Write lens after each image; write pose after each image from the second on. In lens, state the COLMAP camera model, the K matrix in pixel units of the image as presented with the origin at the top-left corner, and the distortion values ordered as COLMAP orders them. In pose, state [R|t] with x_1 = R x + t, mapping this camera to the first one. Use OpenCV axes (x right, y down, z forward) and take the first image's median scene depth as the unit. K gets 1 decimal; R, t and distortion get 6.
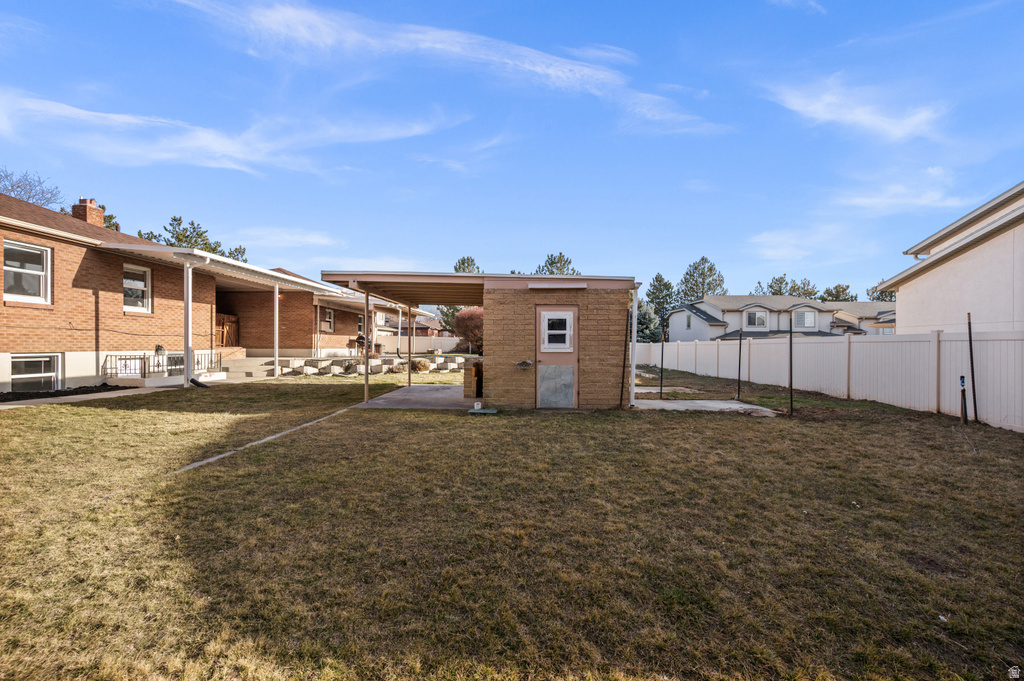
lens RADIAL K [[408.0, 0, 509.8], [0, 408.0, 344.7], [0, 0, 1]] dist [-0.002980, 0.000932]
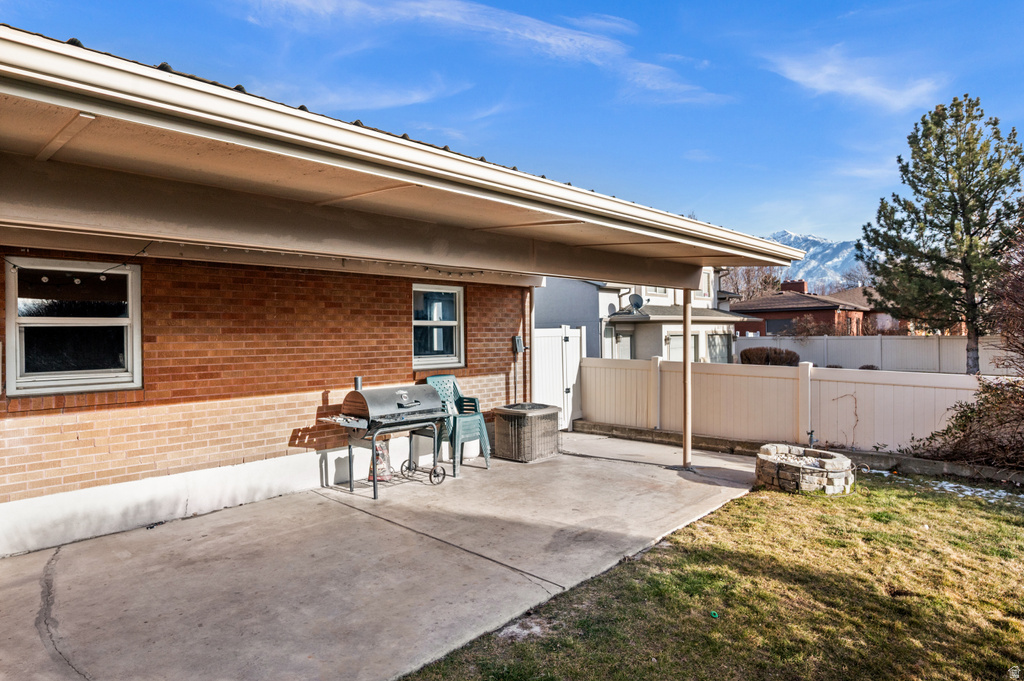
lens RADIAL K [[564.1, 0, 510.1], [0, 564.1, 337.1], [0, 0, 1]] dist [-0.011561, 0.000483]
pose [[0.735844, -0.014616, -0.676993, -0.279210], [0.021168, 0.999775, 0.001422, -0.095632], [0.676820, -0.015377, 0.735988, 1.778092]]
